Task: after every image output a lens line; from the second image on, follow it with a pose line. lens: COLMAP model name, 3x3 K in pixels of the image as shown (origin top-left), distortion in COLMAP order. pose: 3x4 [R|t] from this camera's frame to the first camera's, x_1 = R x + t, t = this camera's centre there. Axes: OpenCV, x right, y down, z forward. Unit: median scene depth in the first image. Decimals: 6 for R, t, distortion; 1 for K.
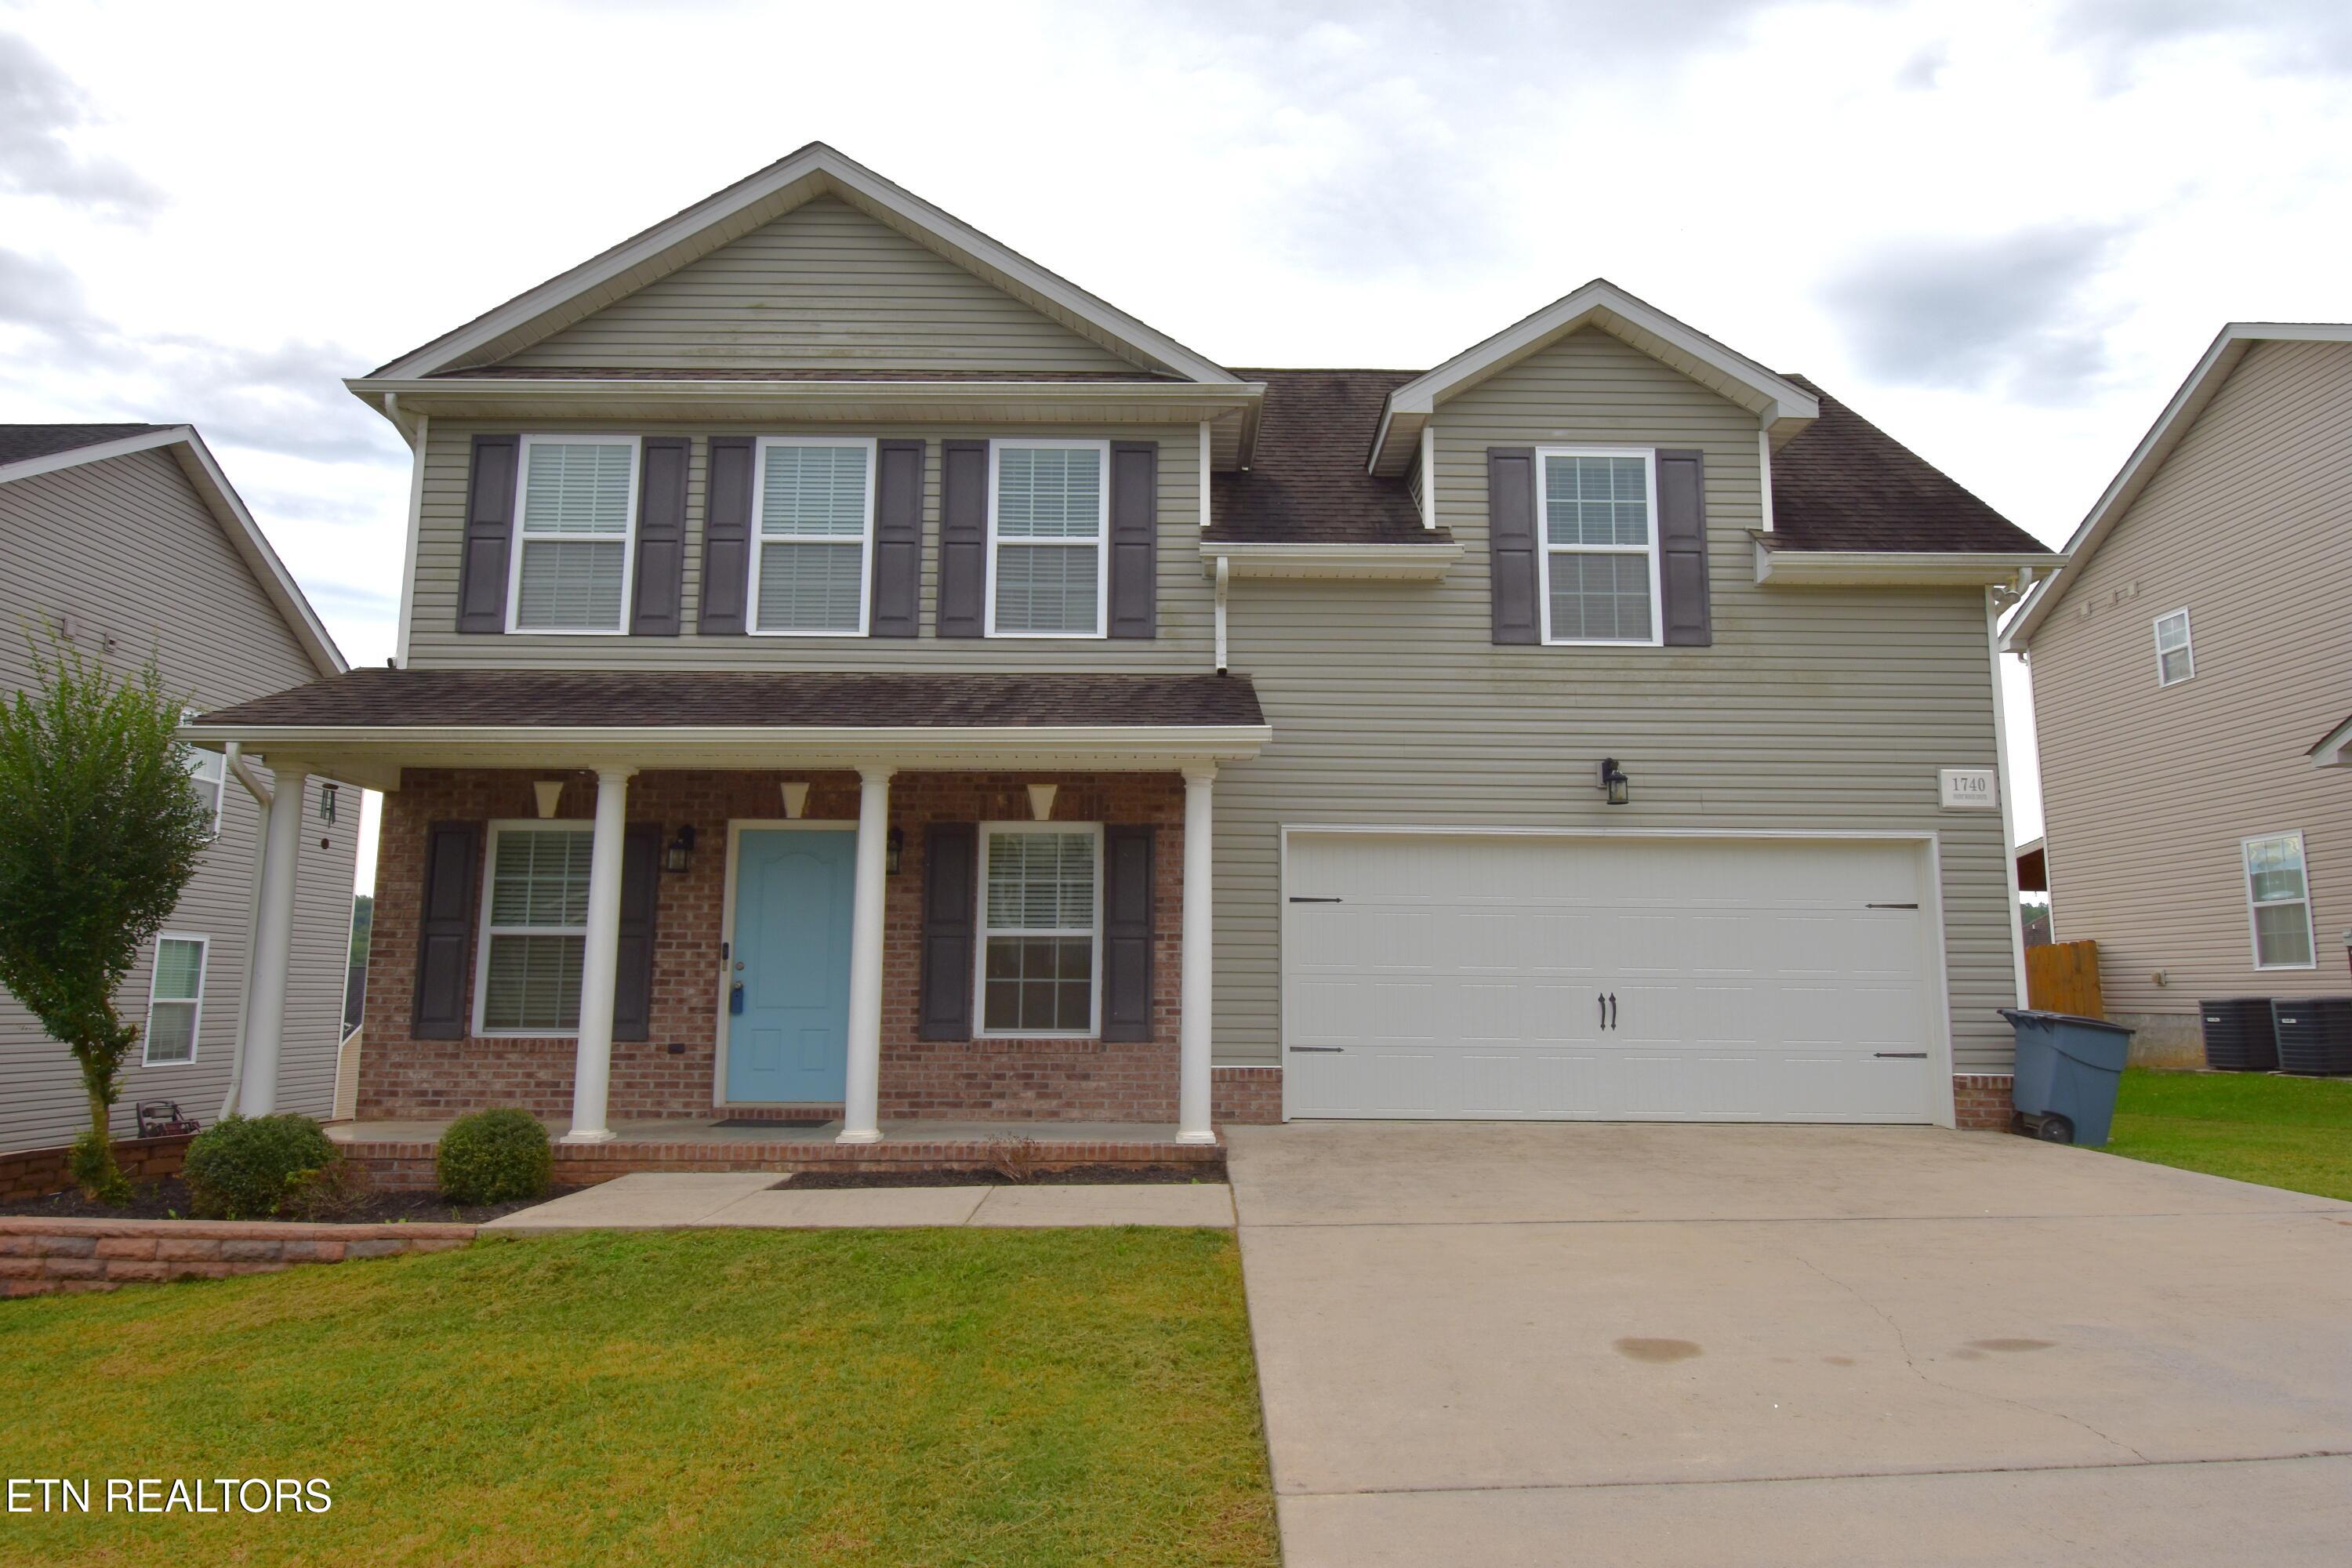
lens RADIAL K [[1398.9, 0, 1181.6], [0, 1398.9, 782.8], [0, 0, 1]] dist [-0.013294, -0.005302]
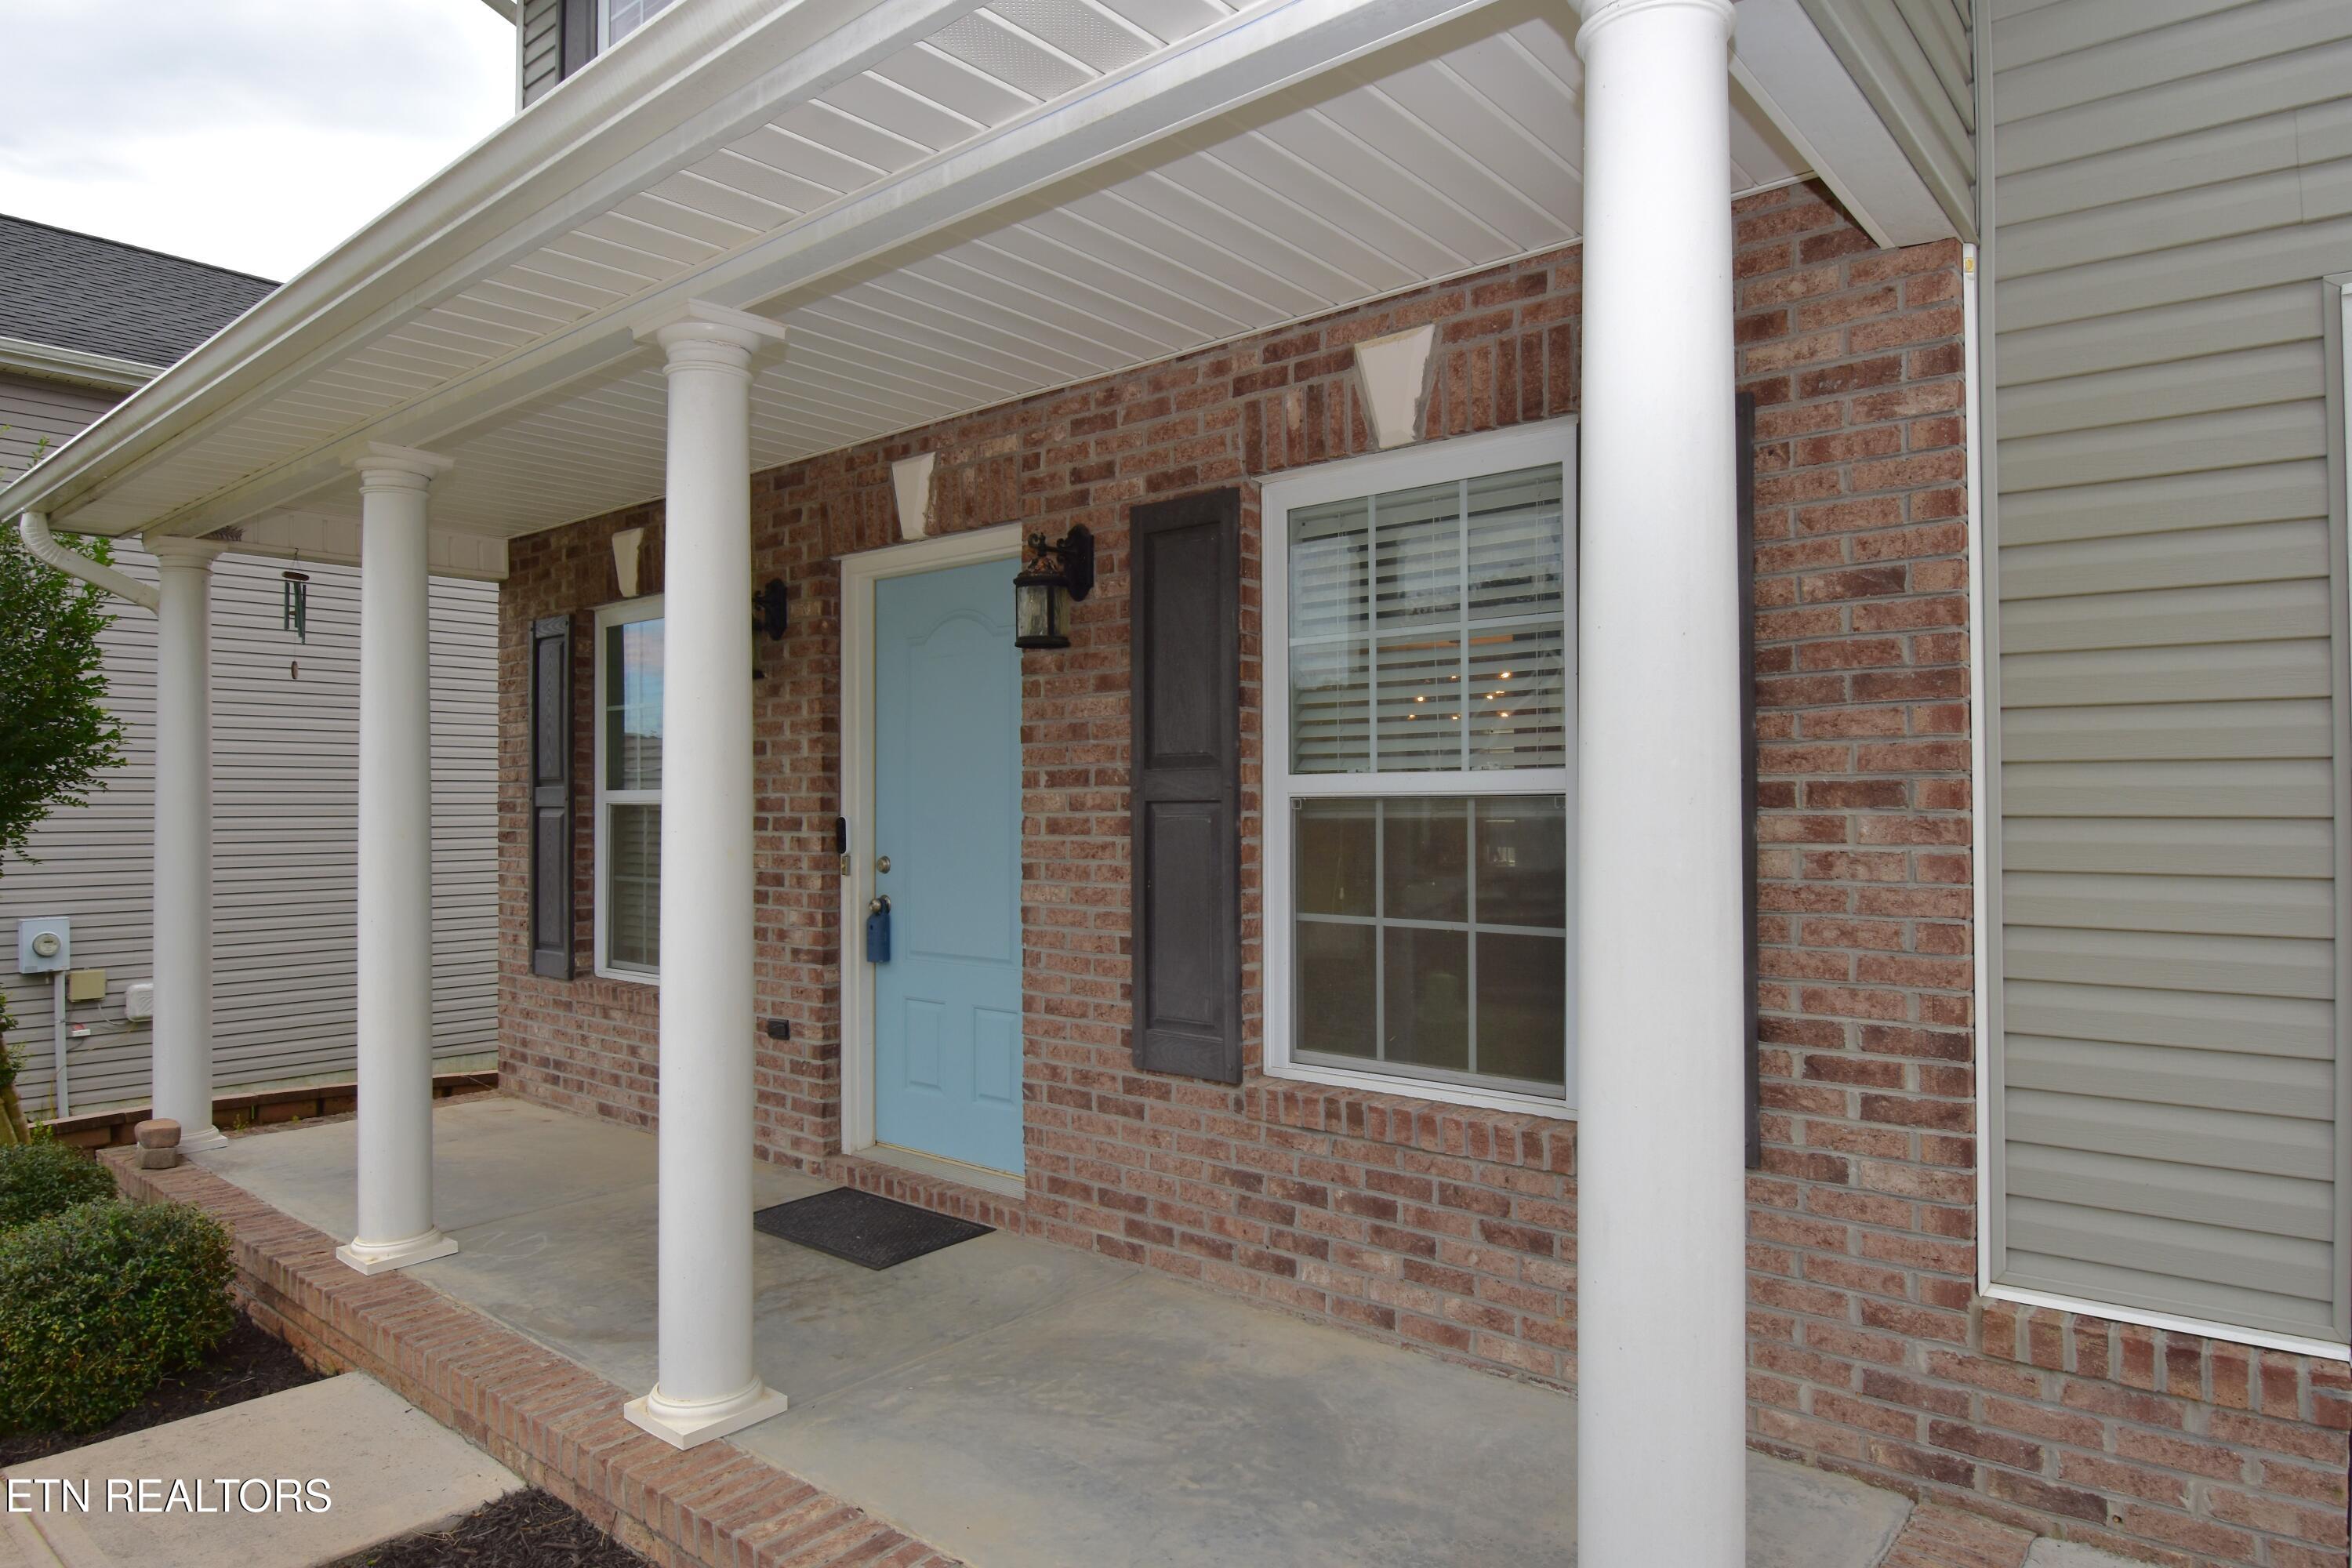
lens RADIAL K [[1398.9, 0, 1178.3], [0, 1398.9, 778.0], [0, 0, 1]] dist [-0.013294, -0.005302]
pose [[0.760904, -0.021391, -0.648512, 0.073246], [0.100968, 0.991185, 0.085773, 0.072164], [0.640961, -0.130744, 0.756357, 0.720427]]
